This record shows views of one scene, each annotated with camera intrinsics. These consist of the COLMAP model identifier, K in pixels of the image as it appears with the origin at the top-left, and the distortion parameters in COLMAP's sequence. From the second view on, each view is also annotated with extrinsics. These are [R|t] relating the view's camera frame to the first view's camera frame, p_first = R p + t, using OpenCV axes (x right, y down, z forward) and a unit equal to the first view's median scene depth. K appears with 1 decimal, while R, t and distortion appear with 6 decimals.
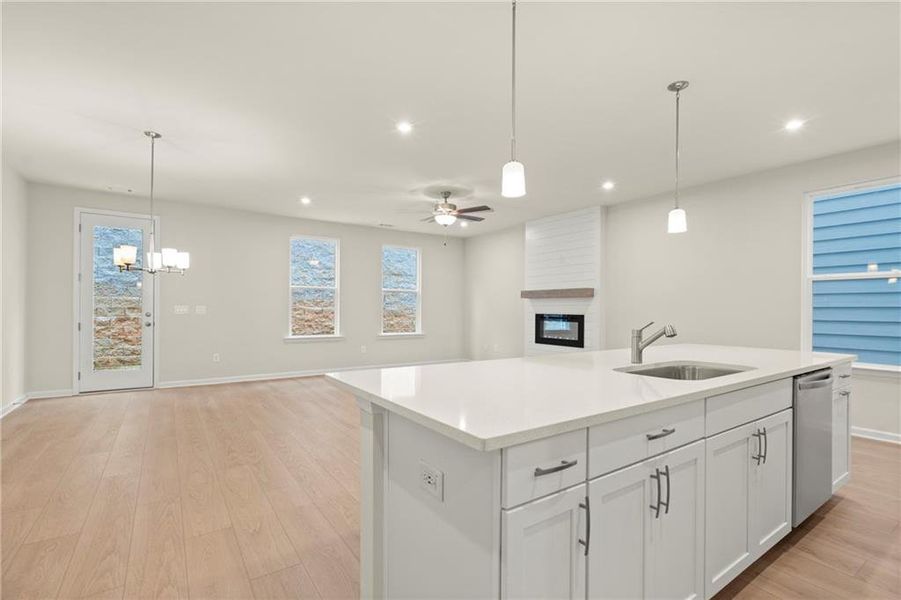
lens RADIAL K [[415.0, 0, 450.8], [0, 415.0, 309.2], [0, 0, 1]] dist [-0.000599, 0.000717]
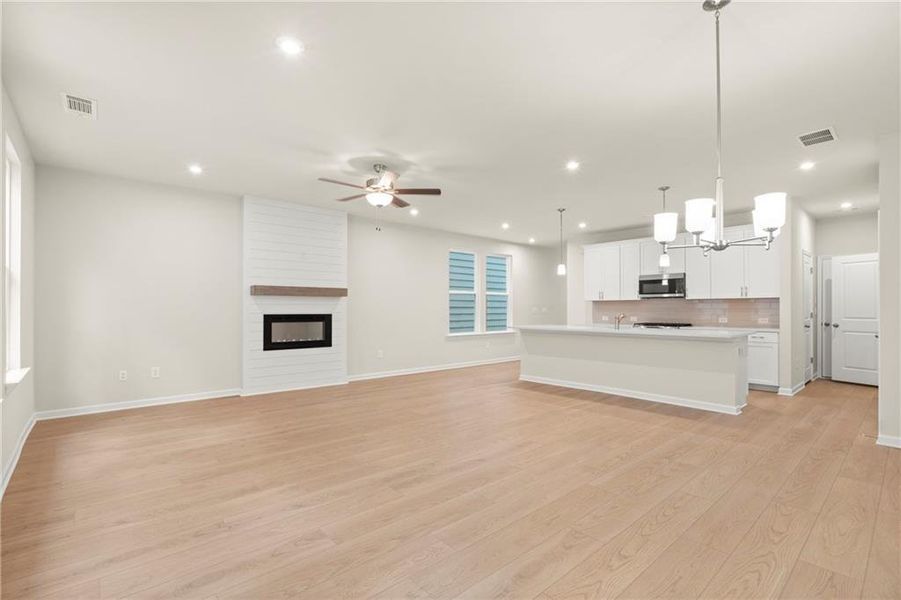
lens RADIAL K [[415.0, 0, 451.4], [0, 415.0, 302.7], [0, 0, 1]] dist [-0.000599, 0.000717]
pose [[-0.122571, 0.008112, 0.992427, -1.924952], [0.000399, 0.999967, -0.008124, -0.015070], [-0.992460, -0.000600, -0.122570, 2.226950]]
